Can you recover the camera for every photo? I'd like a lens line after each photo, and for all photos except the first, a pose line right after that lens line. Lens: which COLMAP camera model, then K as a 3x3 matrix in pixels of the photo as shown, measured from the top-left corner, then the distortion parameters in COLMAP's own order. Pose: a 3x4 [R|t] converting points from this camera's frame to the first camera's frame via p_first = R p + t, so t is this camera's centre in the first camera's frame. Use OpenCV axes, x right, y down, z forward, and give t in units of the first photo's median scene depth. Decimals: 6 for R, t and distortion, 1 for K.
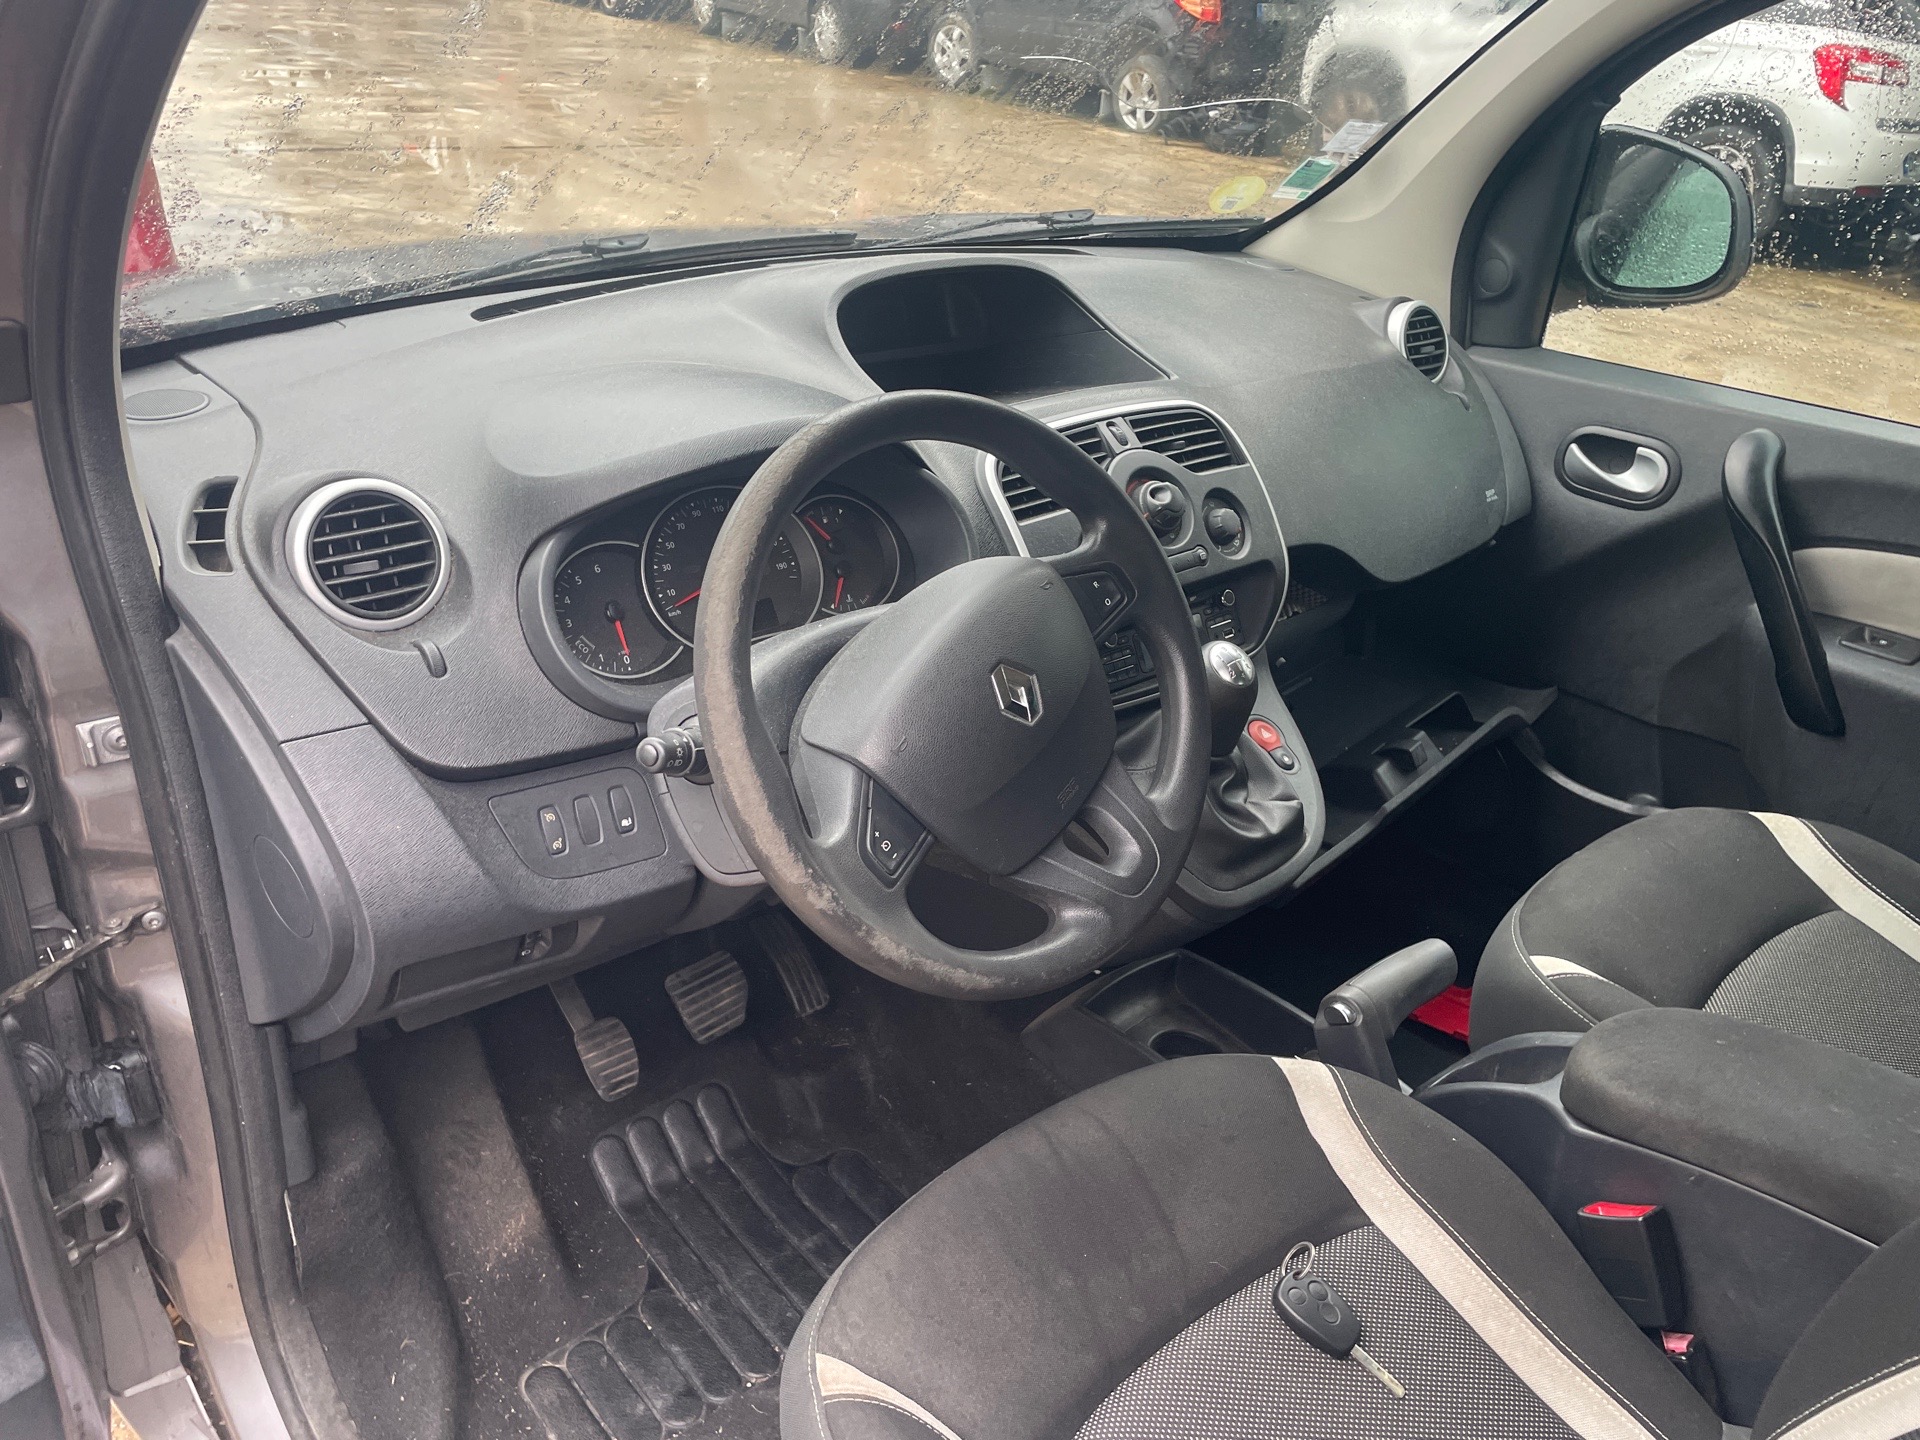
lens RADIAL K [[1449.8, 0, 956.8], [0, 1449.8, 734.3], [0, 0, 1]] dist [0.083465, -0.109146]
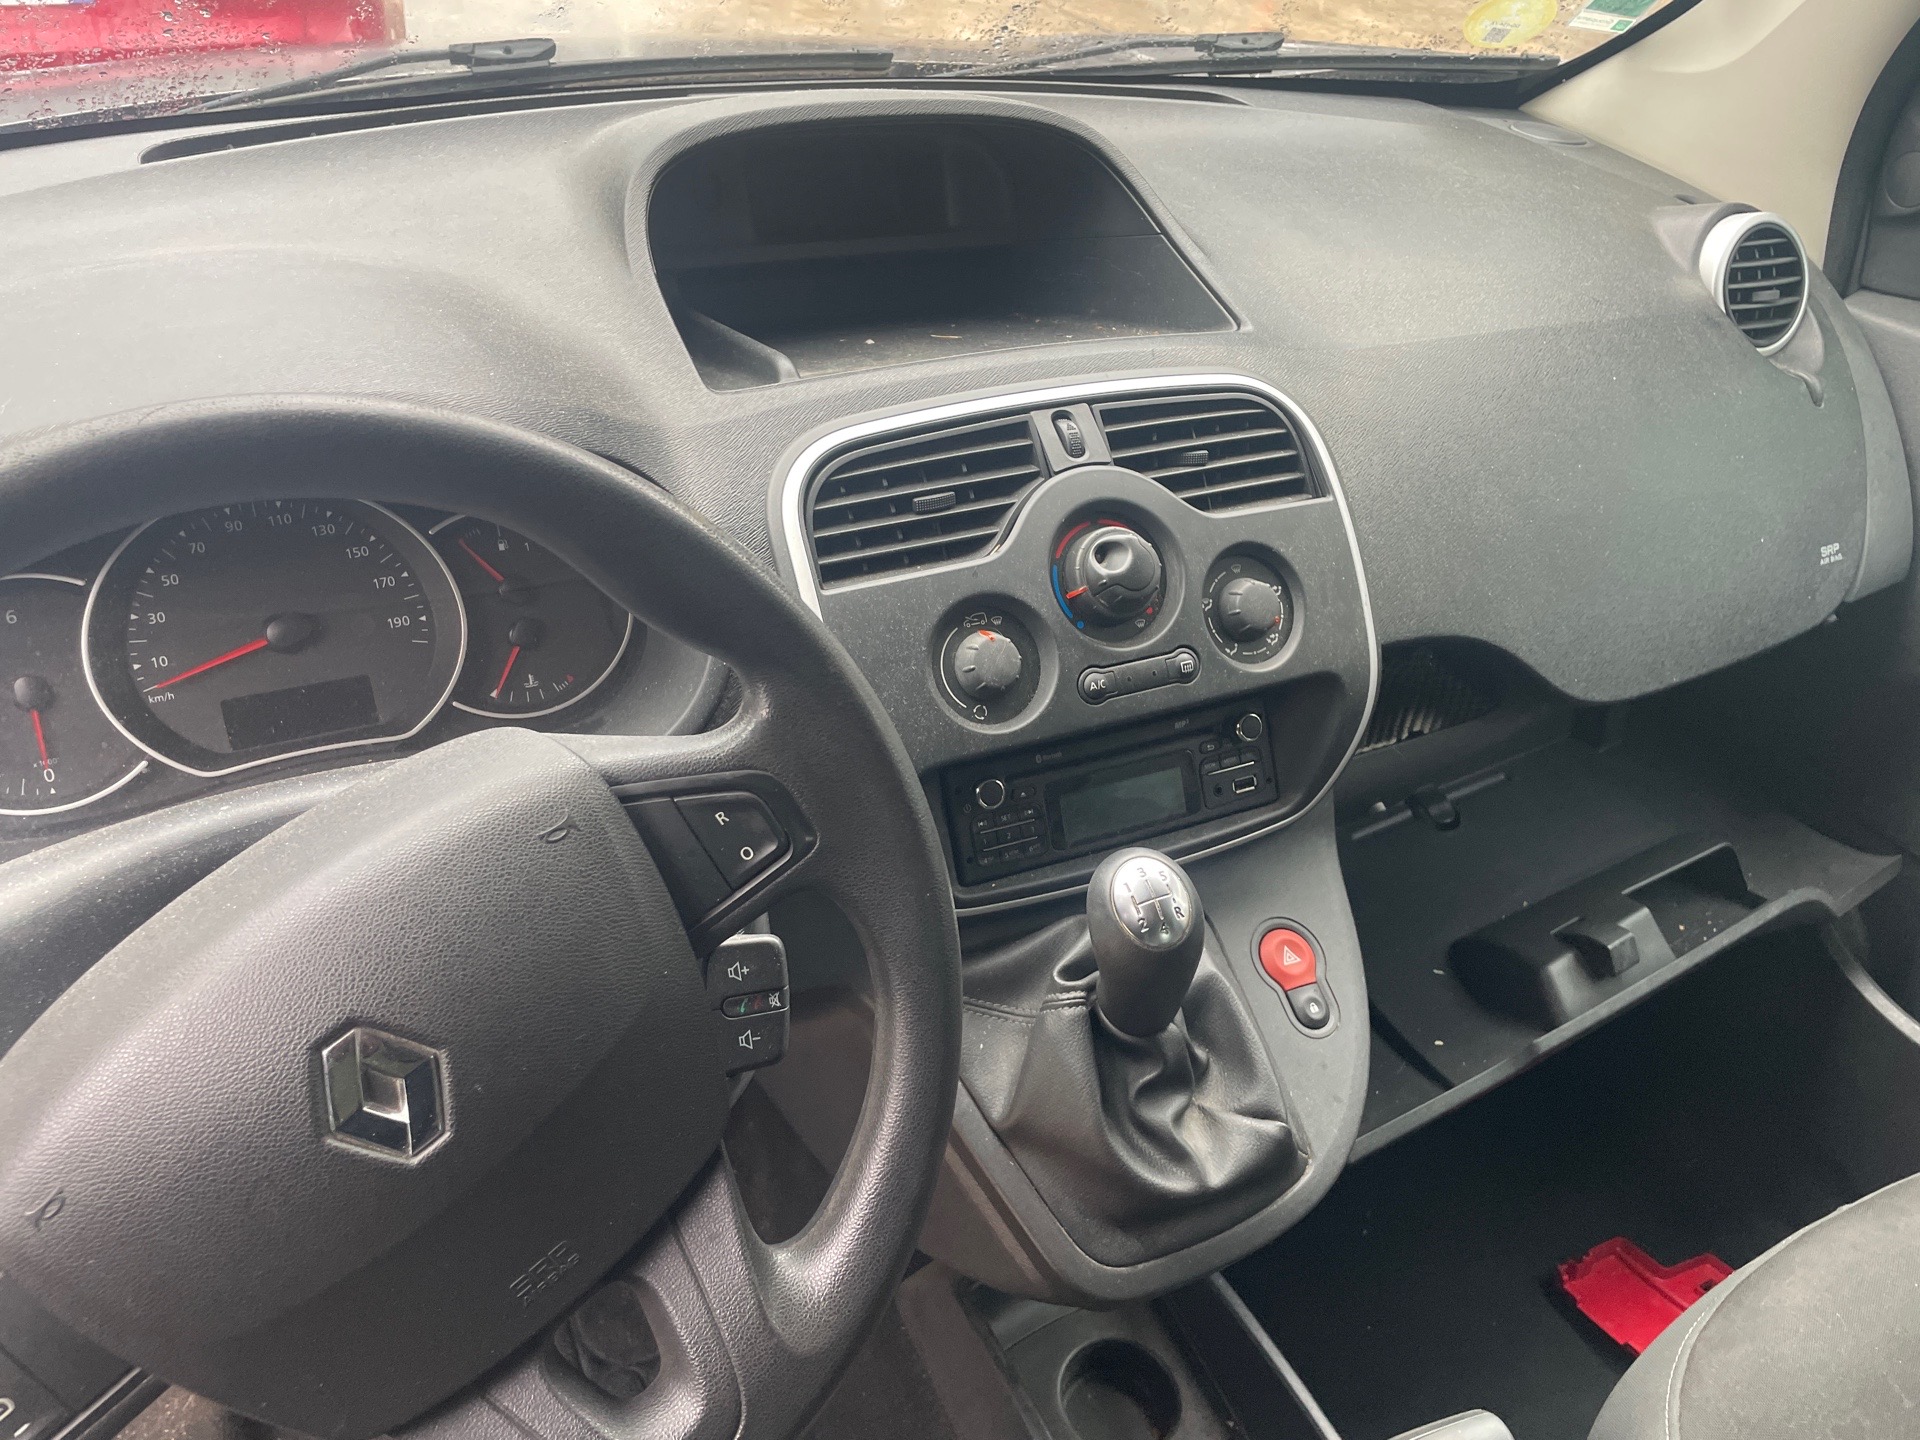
lens RADIAL K [[1449.8, 0, 951.8], [0, 1449.8, 732.3], [0, 0, 1]] dist [0.083465, -0.109146]
pose [[0.964638, 0.146888, -0.218857, 0.199269], [-0.124051, 0.985620, 0.114740, -0.143964], [0.232563, -0.083533, 0.968987, 0.404837]]
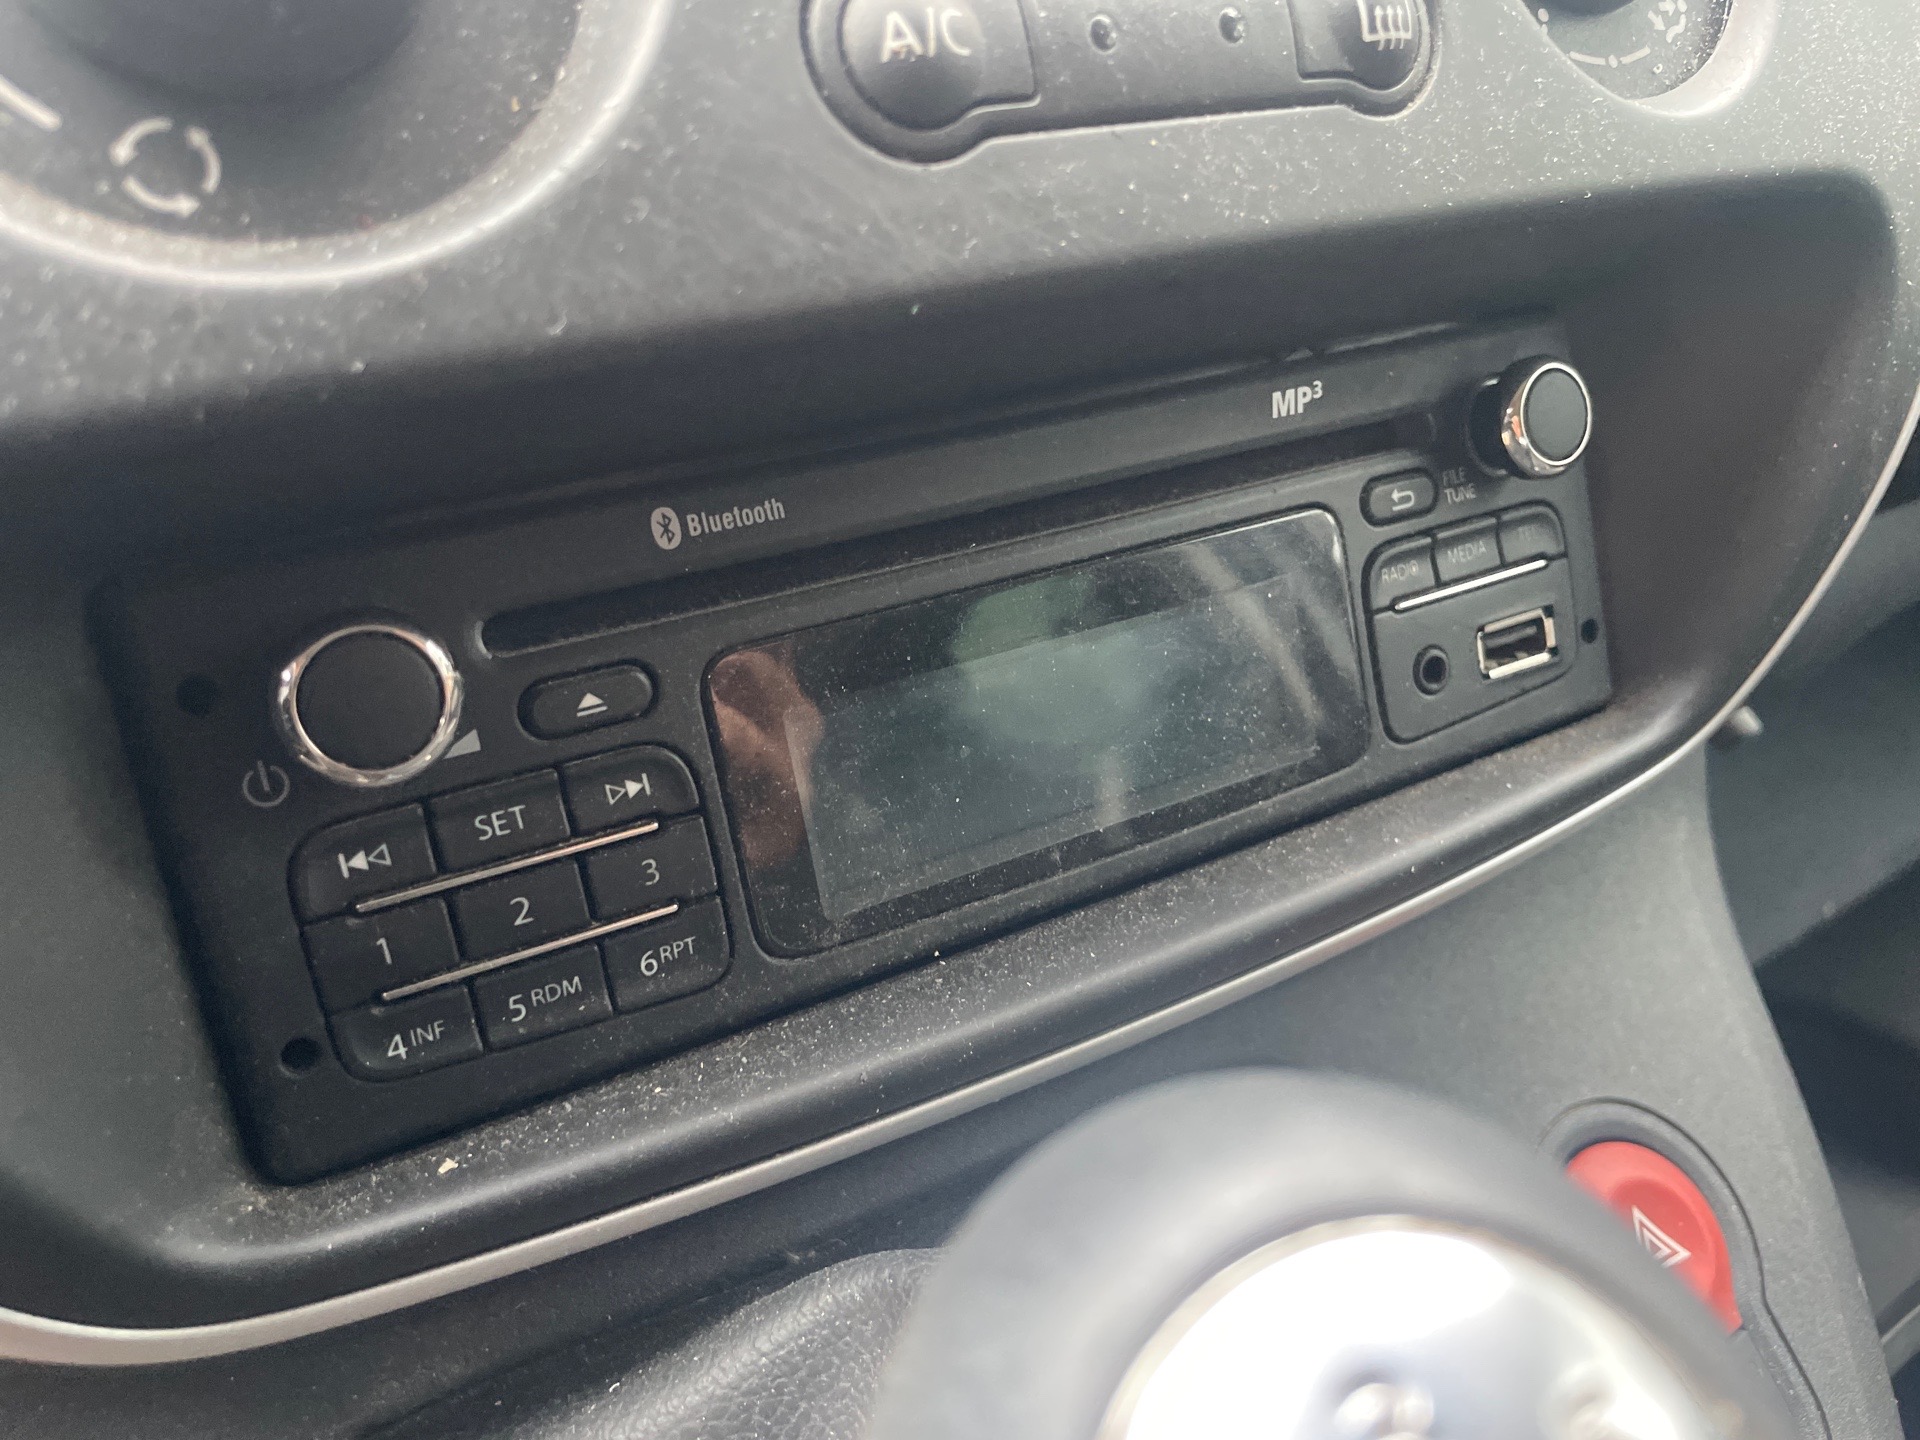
lens RADIAL K [[1449.8, 0, 959.5], [0, 1449.8, 720.8], [0, 0, 1]] dist [0.083465, -0.109146]
pose [[0.982313, 0.116101, -0.146910, 0.153349], [-0.097337, 0.986849, 0.129054, -0.077422], [0.159961, -0.112471, 0.980695, 0.832630]]
